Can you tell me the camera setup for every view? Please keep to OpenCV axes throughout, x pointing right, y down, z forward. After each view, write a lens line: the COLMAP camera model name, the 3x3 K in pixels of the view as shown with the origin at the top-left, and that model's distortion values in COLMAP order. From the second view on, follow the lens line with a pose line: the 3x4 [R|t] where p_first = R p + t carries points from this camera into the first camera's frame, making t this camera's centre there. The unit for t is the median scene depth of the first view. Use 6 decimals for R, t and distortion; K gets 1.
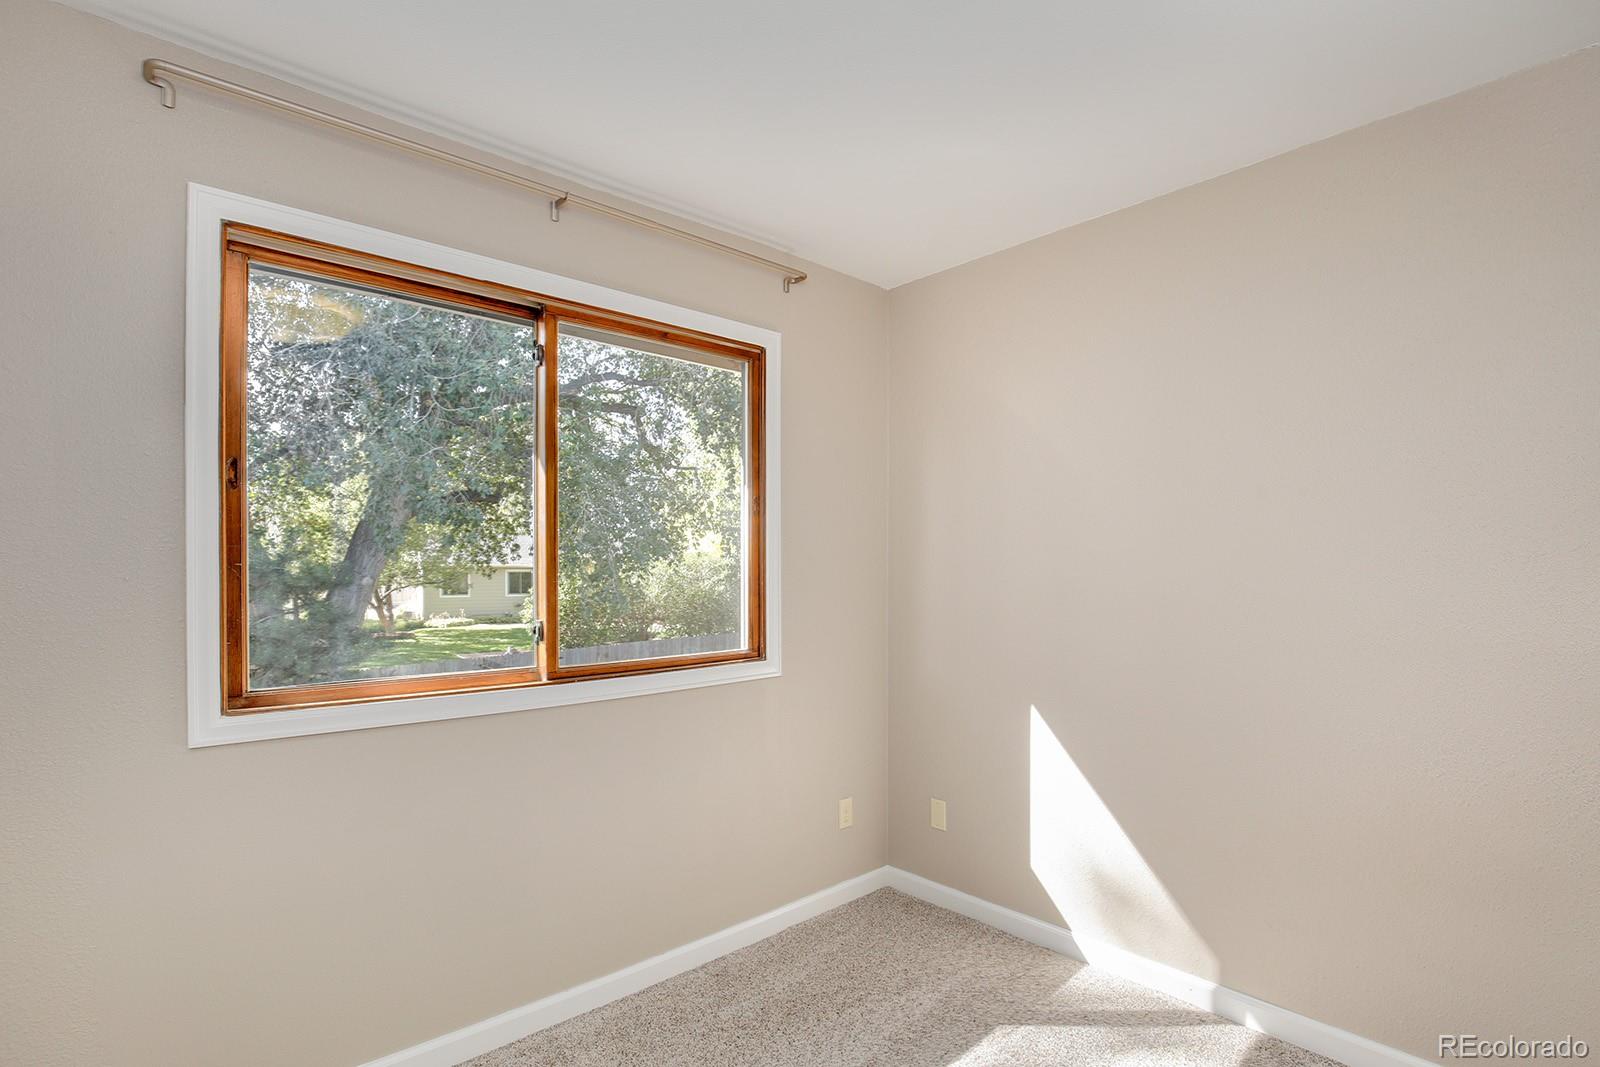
lens RADIAL K [[757.6, 0, 793.9], [0, 757.6, 564.6], [0, 0, 1]] dist [-0.001905, 0.000445]
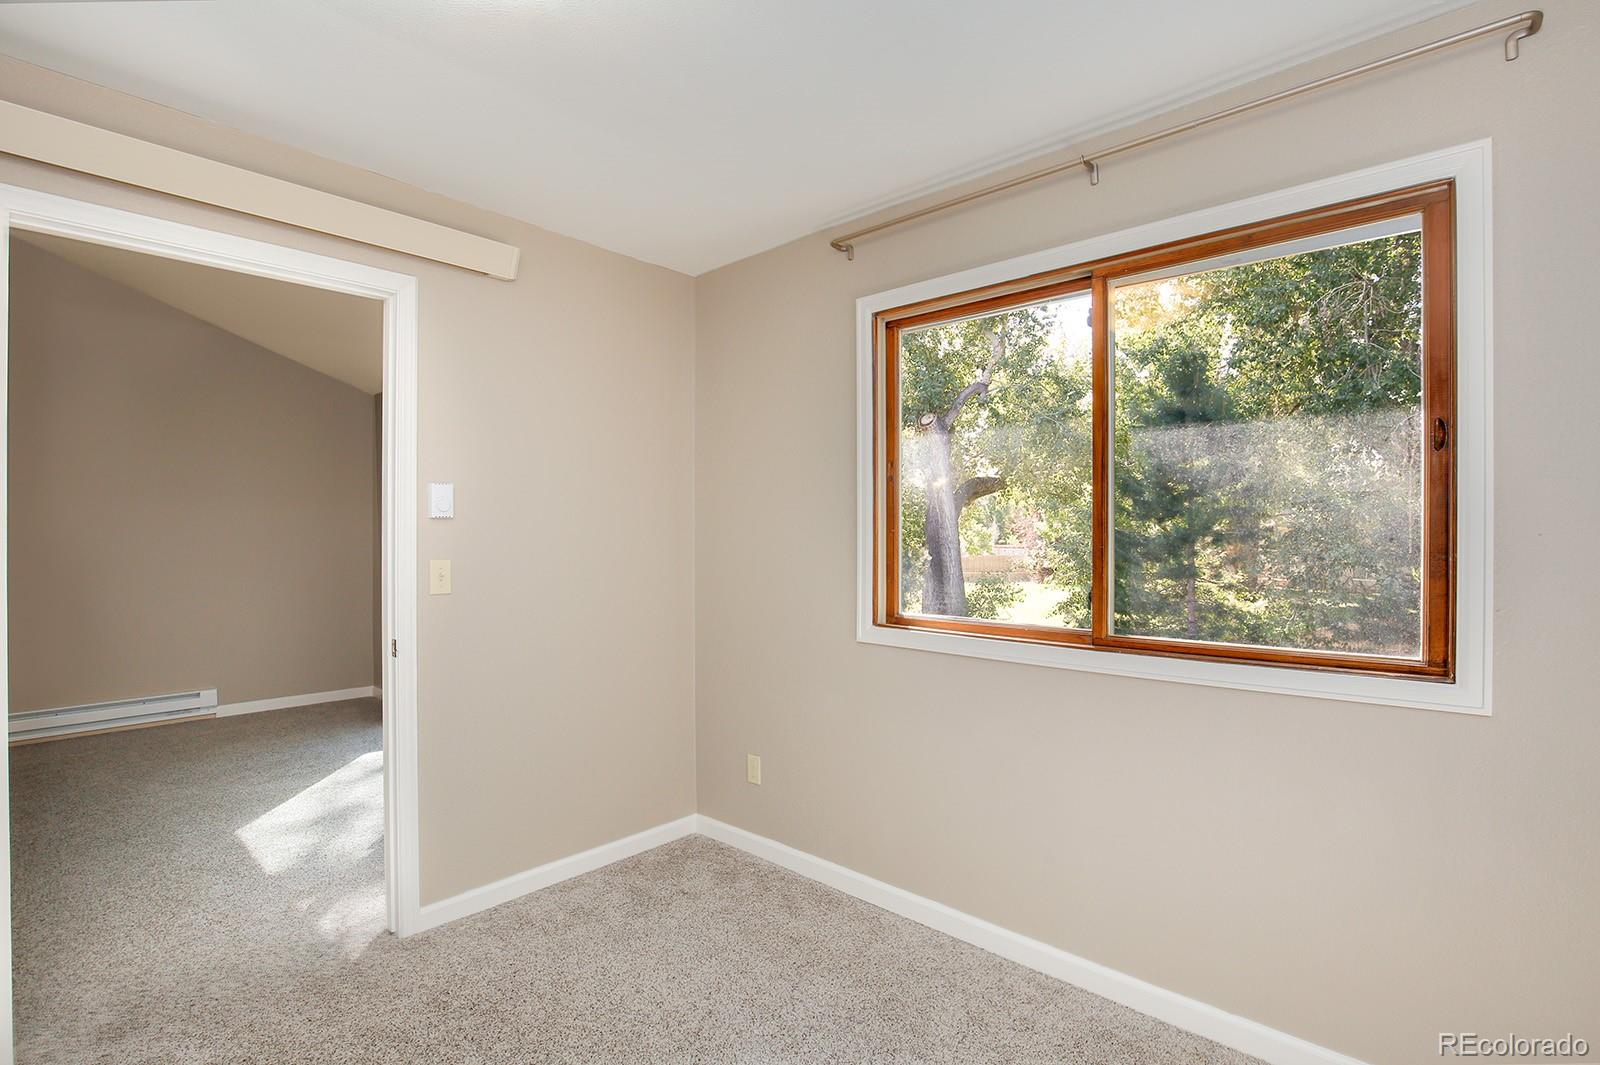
lens RADIAL K [[760.5, 0, 805.6], [0, 760.5, 543.5], [0, 0, 1]] dist [-0.000815, 0.000534]
pose [[0.150256, 0.007239, -0.988621, 0.600661], [-0.005030, 0.999966, 0.006558, 0.013116], [0.988634, 0.003987, 0.150287, 0.465944]]
